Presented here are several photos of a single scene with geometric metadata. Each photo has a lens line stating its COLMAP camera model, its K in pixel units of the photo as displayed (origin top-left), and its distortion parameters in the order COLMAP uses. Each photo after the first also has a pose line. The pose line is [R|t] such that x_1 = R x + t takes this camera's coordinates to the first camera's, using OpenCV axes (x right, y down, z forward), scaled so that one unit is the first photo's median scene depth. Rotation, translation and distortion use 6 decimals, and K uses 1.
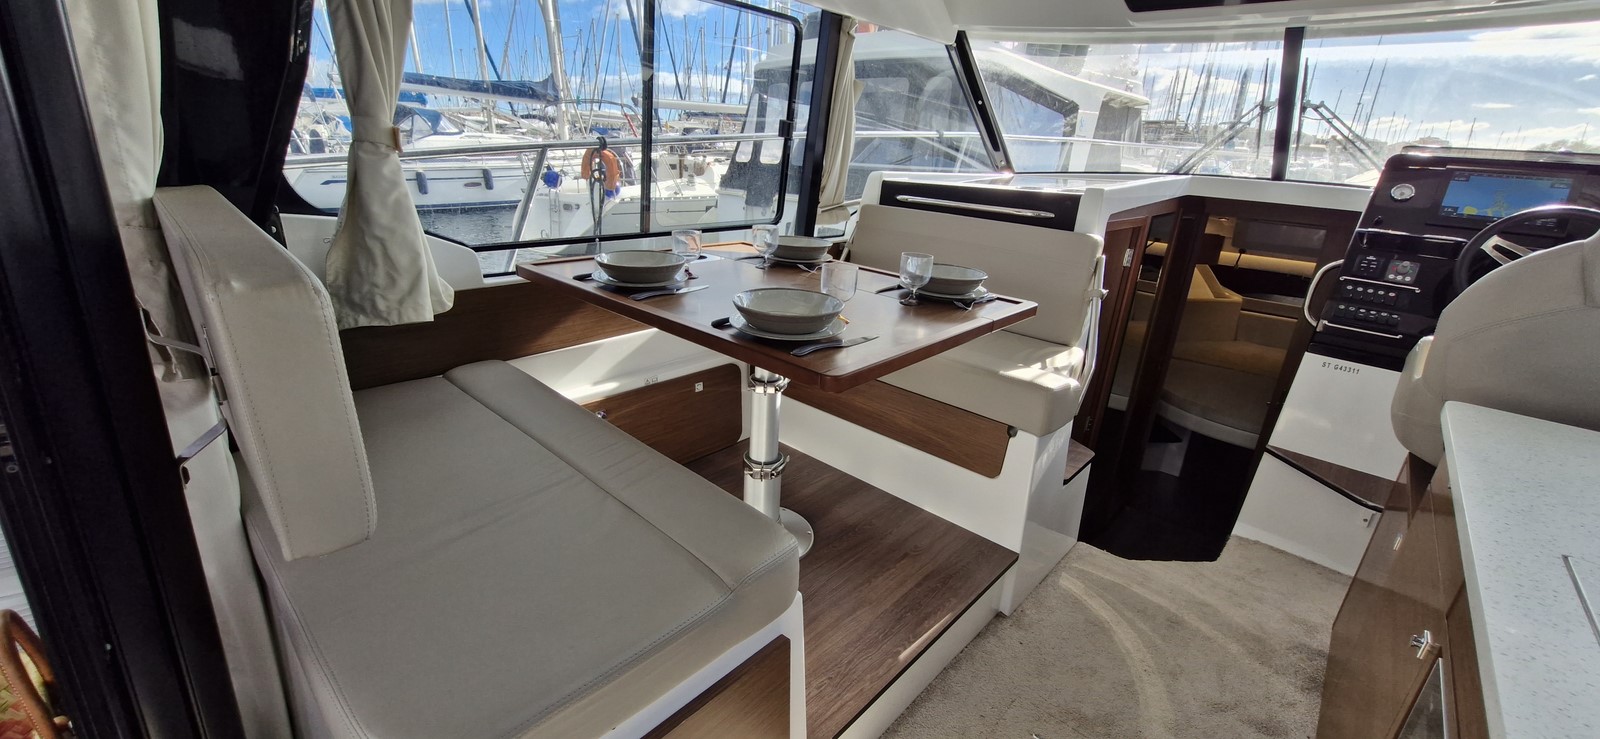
lens RADIAL K [[633.6, 0, 800.0], [0, 633.6, 369.5], [0, 0, 1]] dist [0.000451, 0.000005]
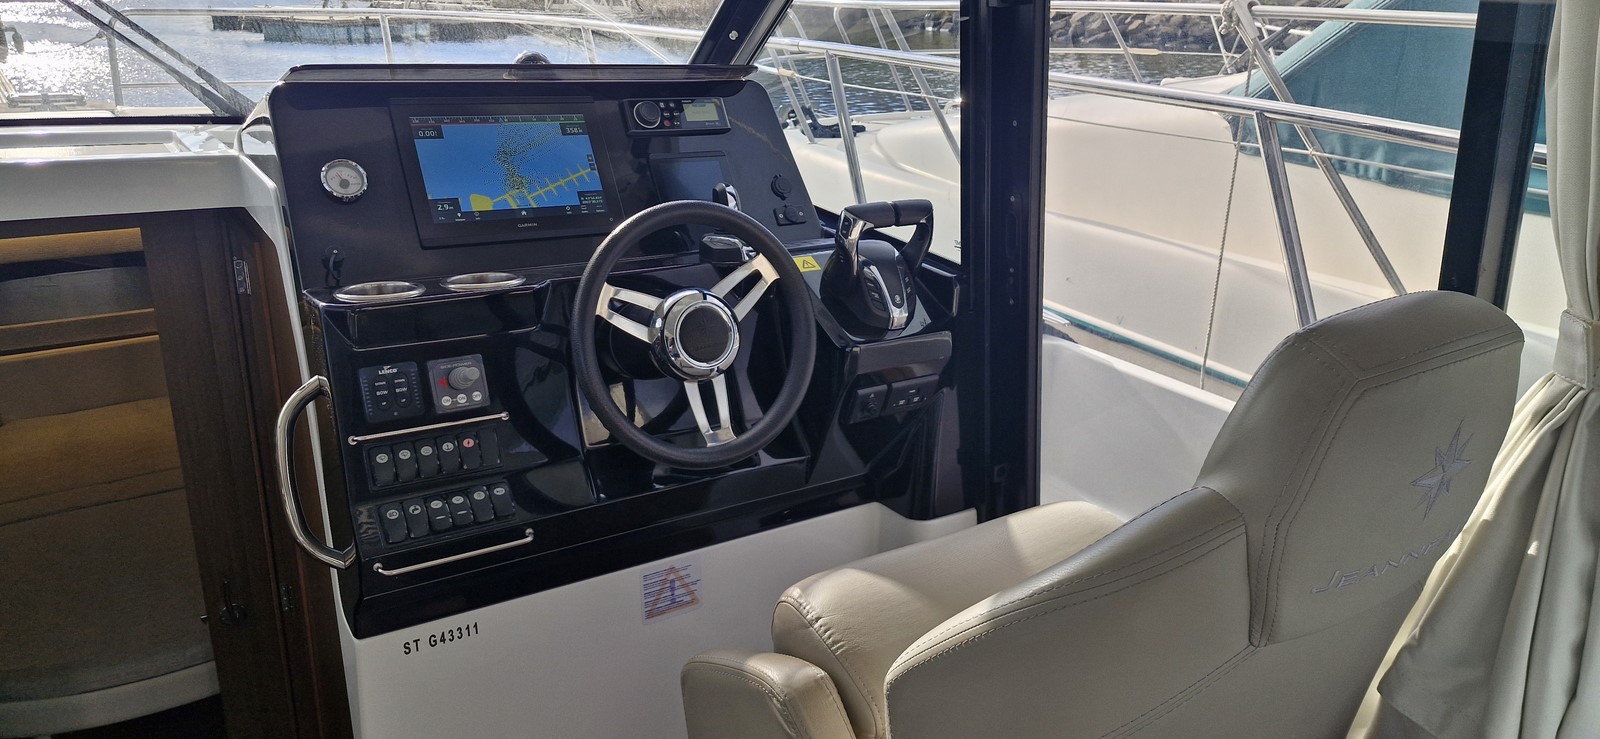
lens RADIAL K [[1105.7, 0, 793.9], [0, 1105.7, 377.3], [0, 0, 1]] dist [0.124728, -0.174470]
pose [[0.265424, -0.354914, 0.896430, 0.363185], [0.327569, 0.907667, 0.262373, -0.275870], [-0.906779, 0.224003, 0.357175, 0.545872]]
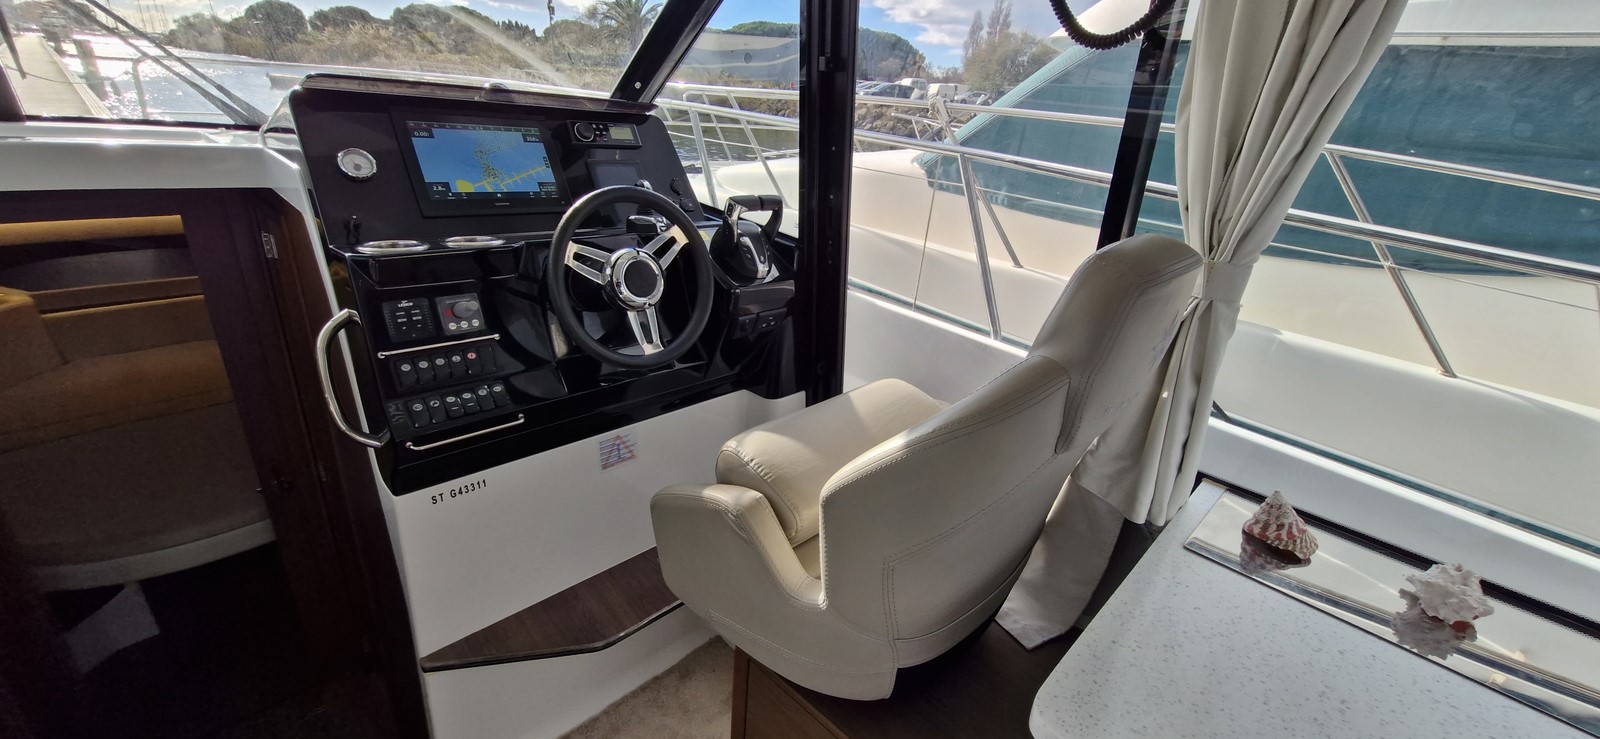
lens RADIAL K [[641.3, 0, 818.9], [0, 641.3, 379.3], [0, 0, 1]] dist [-0.000197, -0.000243]
pose [[0.025320, -0.436840, 0.899183, 0.409972], [0.262928, 0.870713, 0.415606, -0.258475], [-0.964483, 0.225897, 0.136904, 0.621189]]
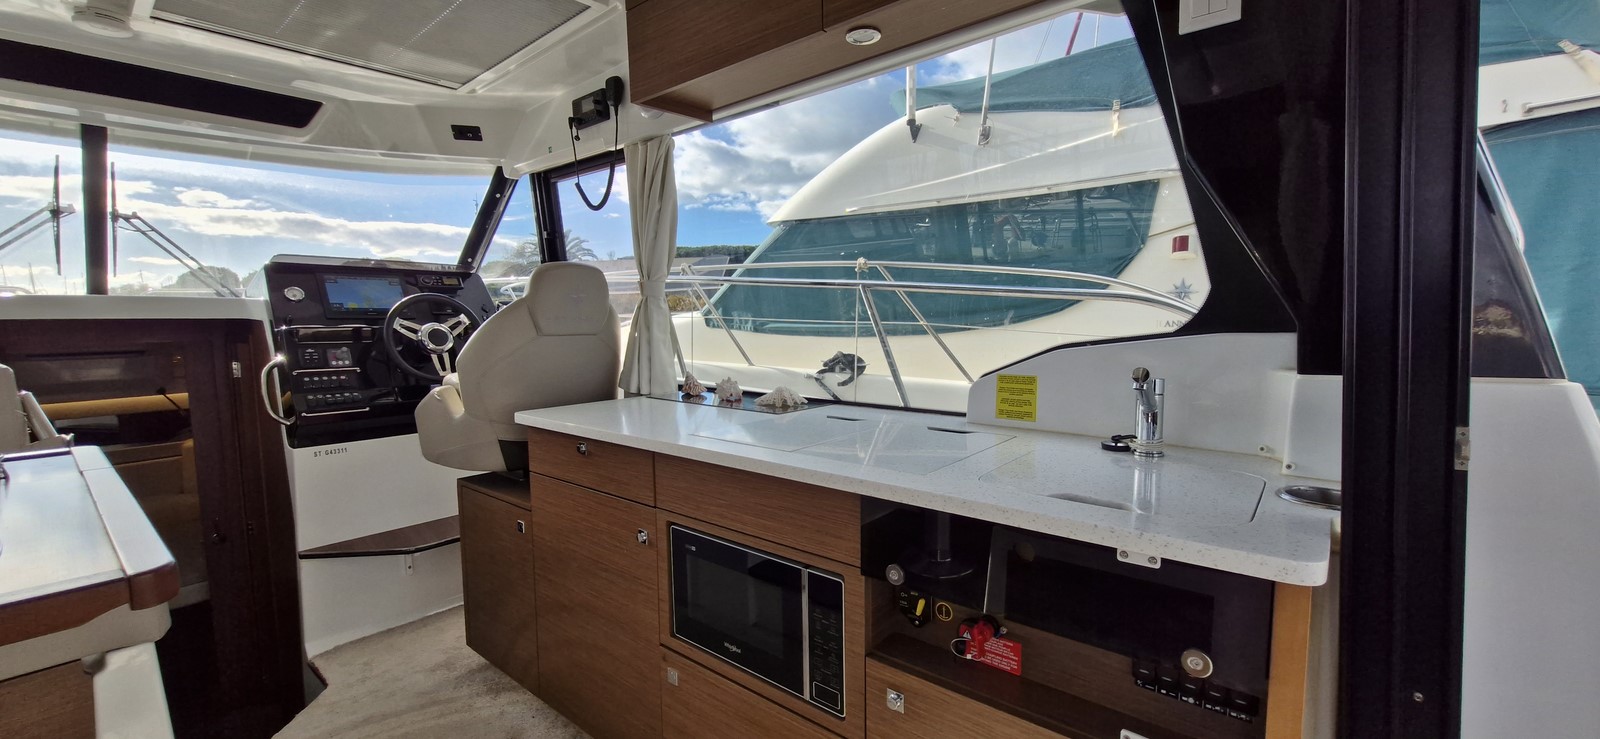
lens RADIAL K [[633.6, 0, 800.0], [0, 633.6, 369.5], [0, 0, 1]] dist [0.000451, 0.000005]
pose [[-0.047022, -0.148243, 0.987832, -0.220593], [0.350148, 0.923732, 0.155292, -0.021082], [-0.935513, 0.353190, 0.008471, 0.221390]]
